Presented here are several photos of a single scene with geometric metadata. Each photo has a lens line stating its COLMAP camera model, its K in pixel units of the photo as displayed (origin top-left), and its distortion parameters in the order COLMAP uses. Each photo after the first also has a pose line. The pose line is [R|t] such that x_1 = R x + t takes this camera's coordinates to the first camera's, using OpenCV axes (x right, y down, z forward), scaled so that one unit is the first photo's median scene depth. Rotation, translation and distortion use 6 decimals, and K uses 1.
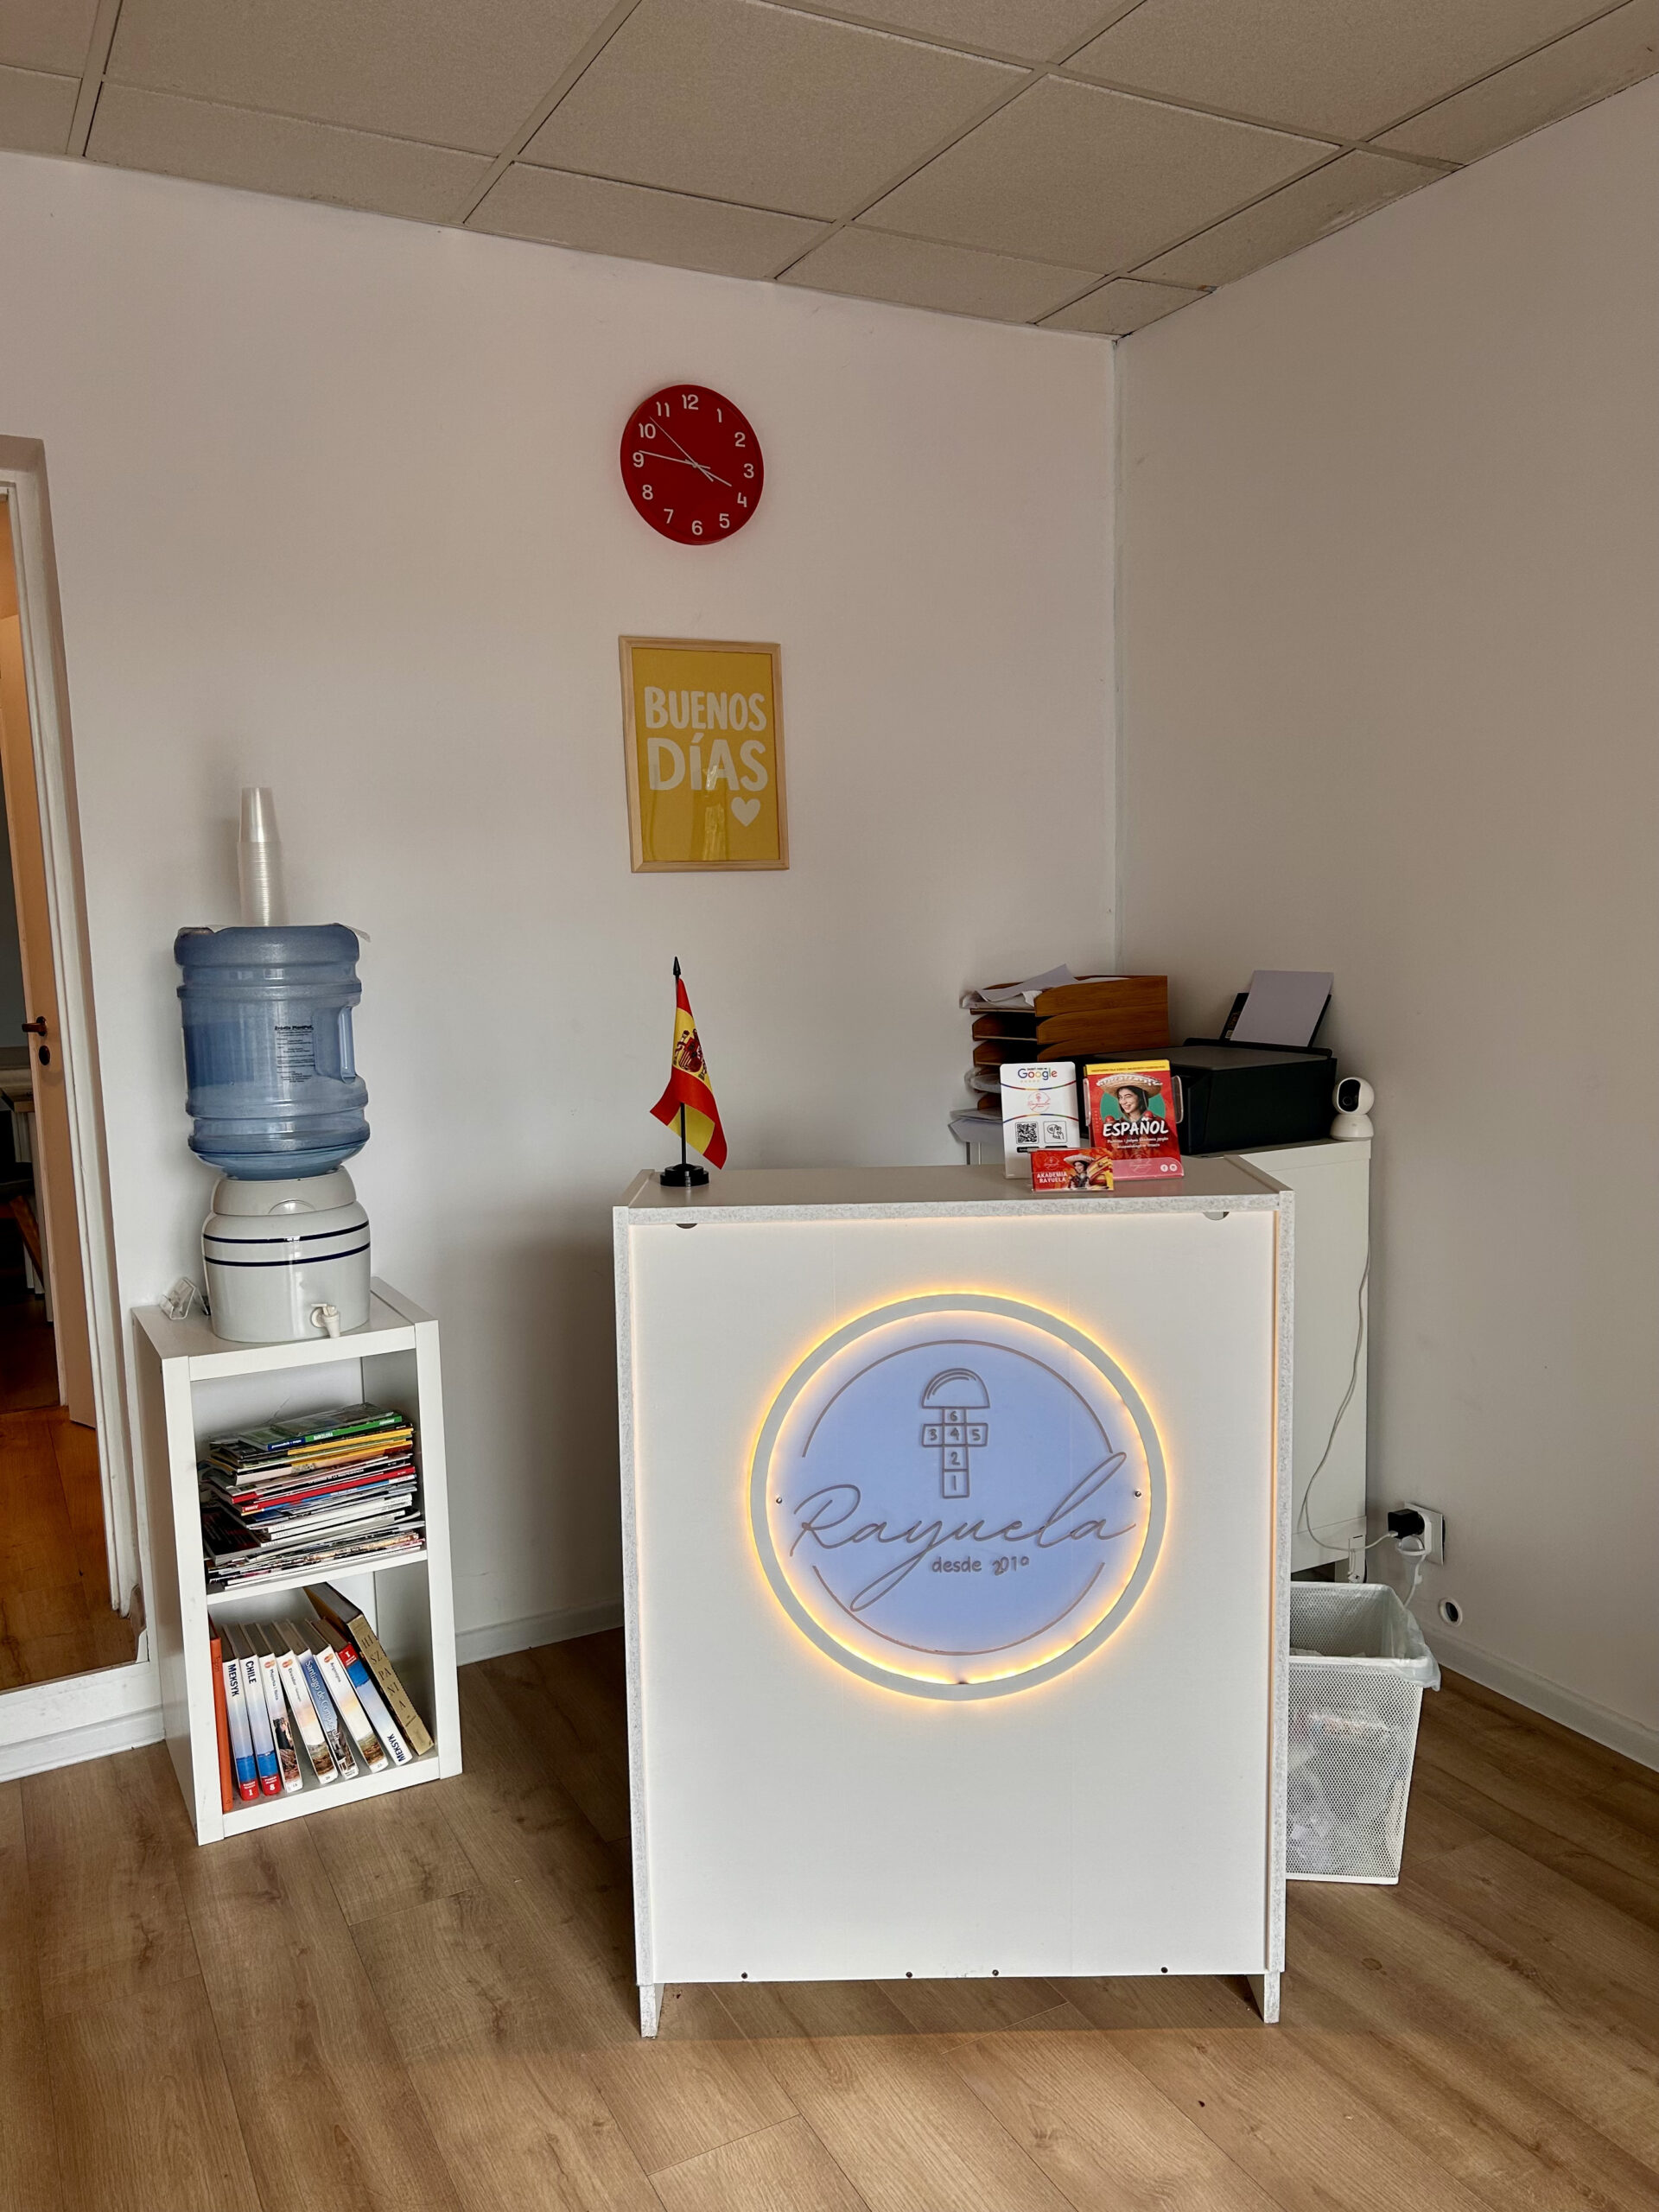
lens RADIAL K [[1657.8, 0, 817.6], [0, 1657.8, 1138.0], [0, 0, 1]] dist [0.069281, -0.092785]
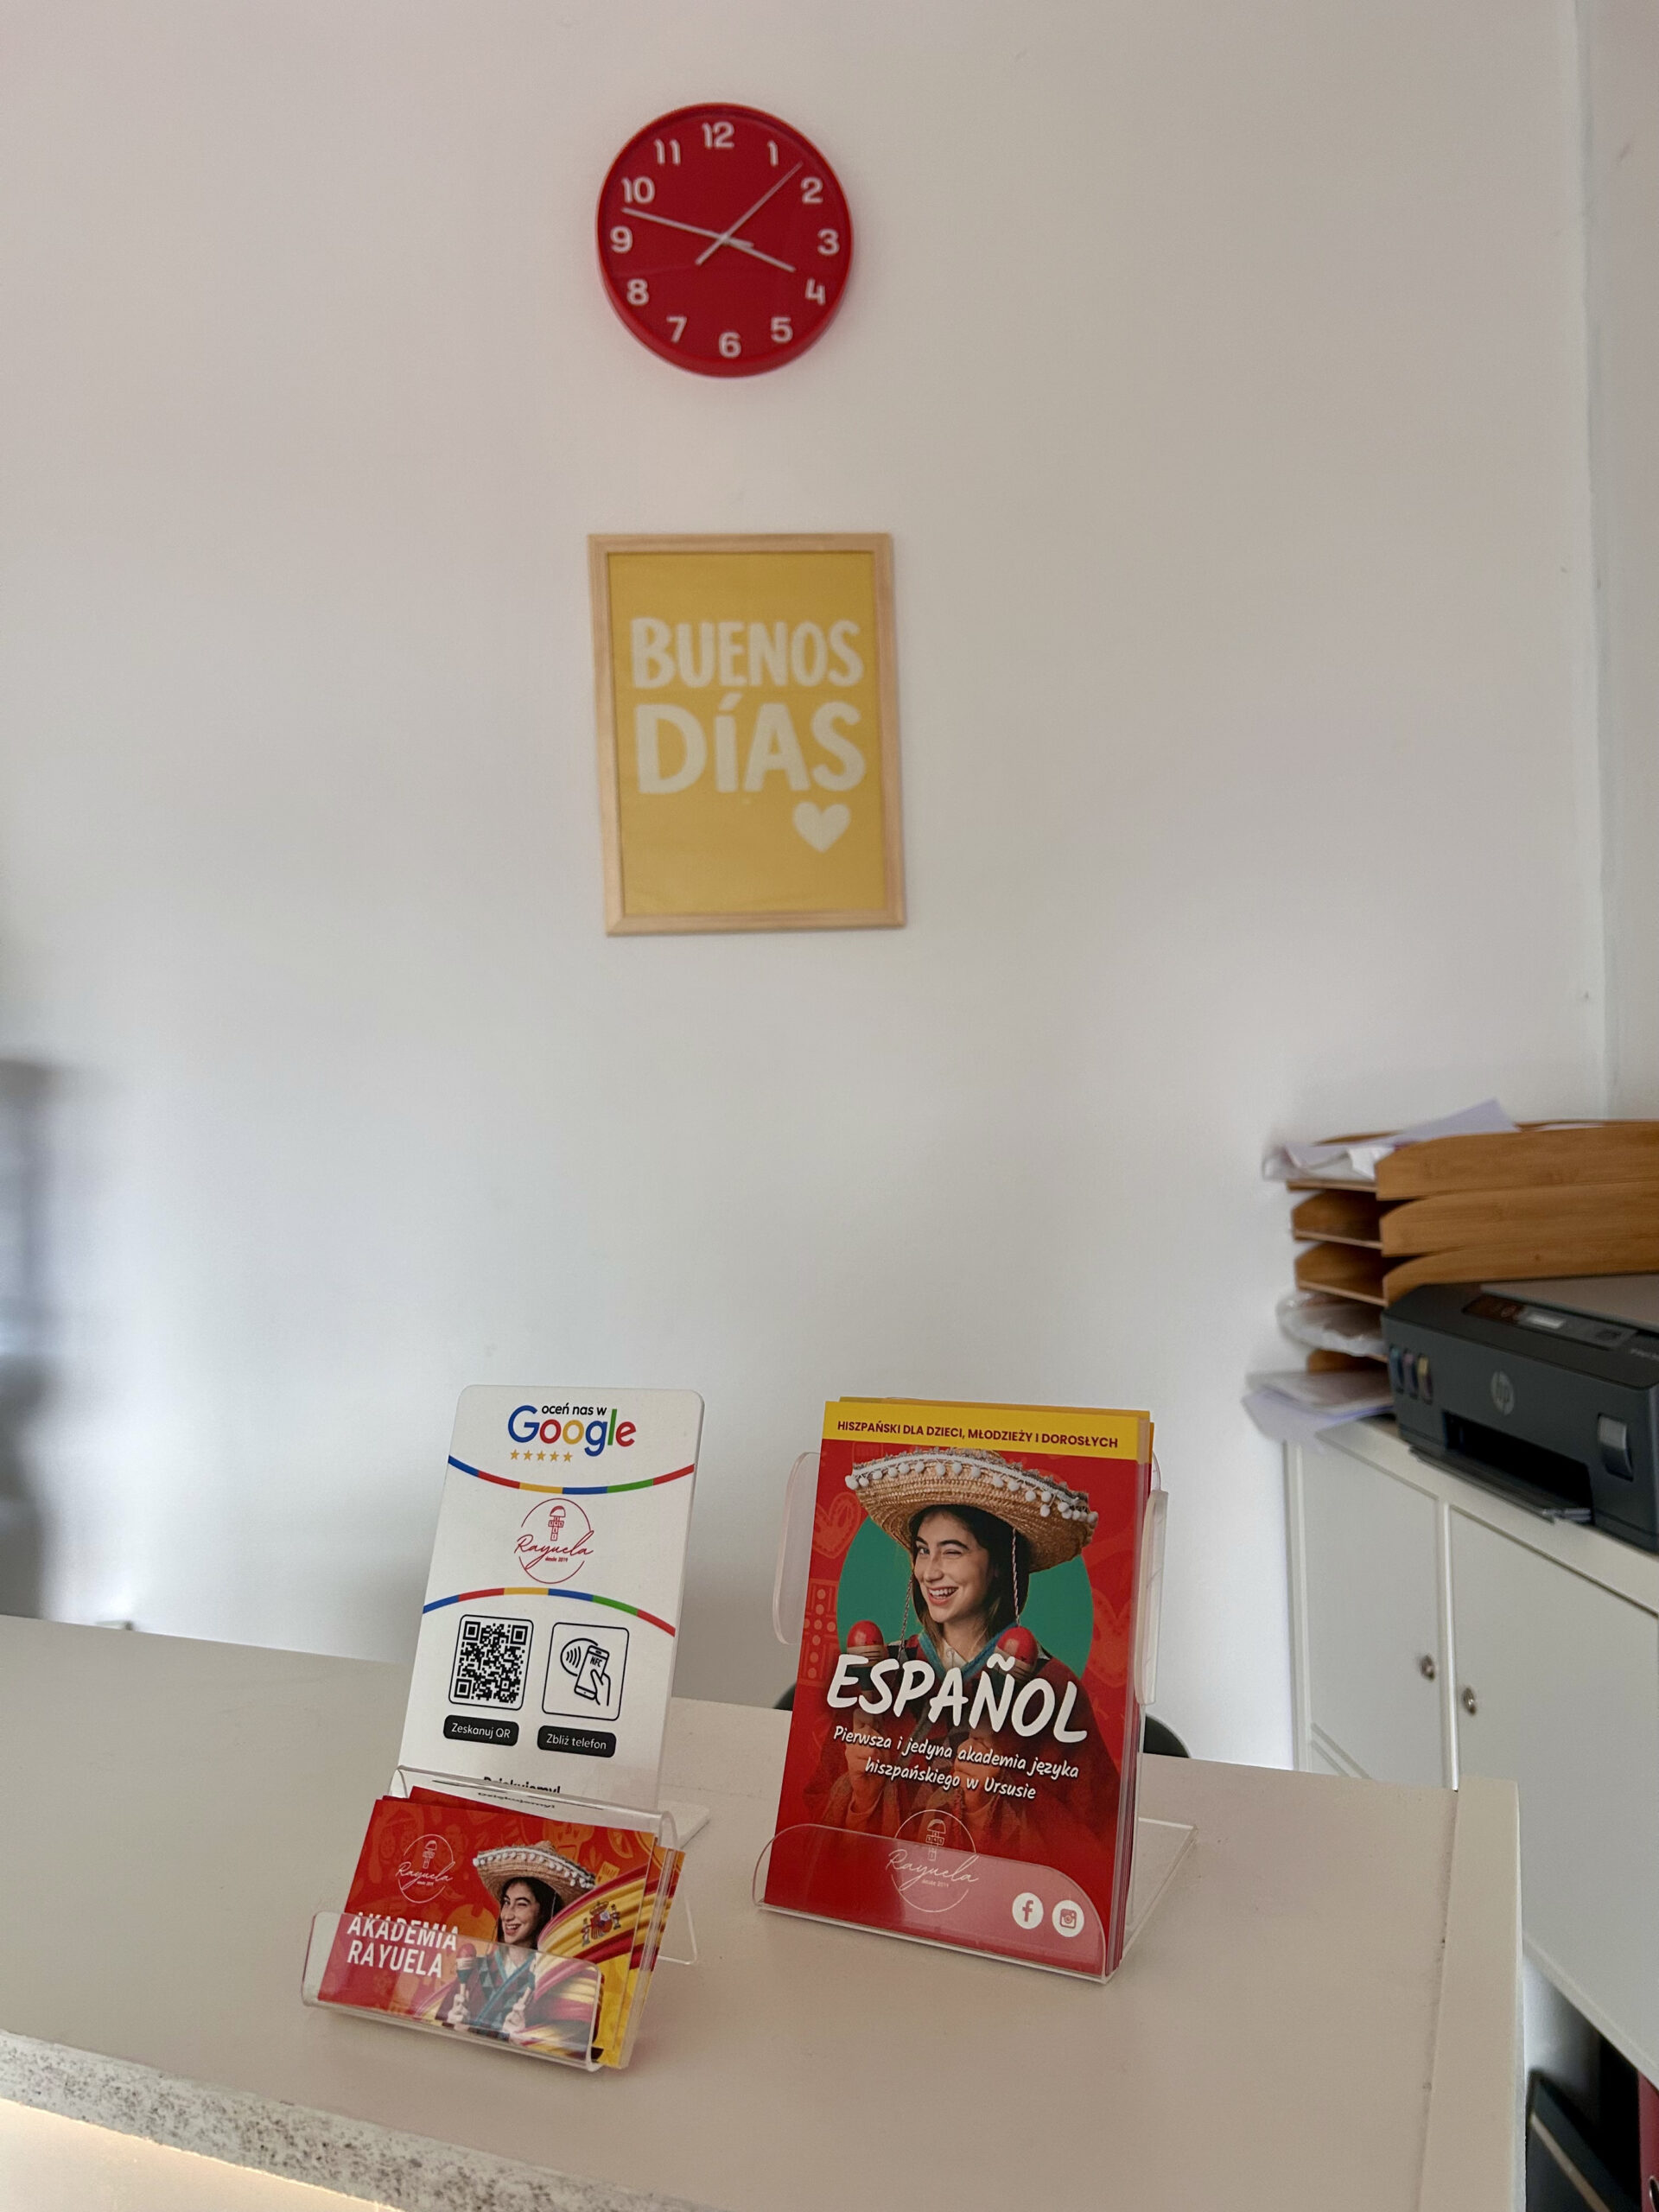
lens RADIAL K [[1708.7, 0, 829.5], [0, 1708.7, 1106.0], [0, 0, 1]] dist [0.032940, 0.001796]
pose [[0.933628, -0.003578, -0.358225, 0.168437], [-0.038347, 0.993207, -0.109862, -0.039821], [0.356185, 0.116307, 0.927149, 0.483815]]
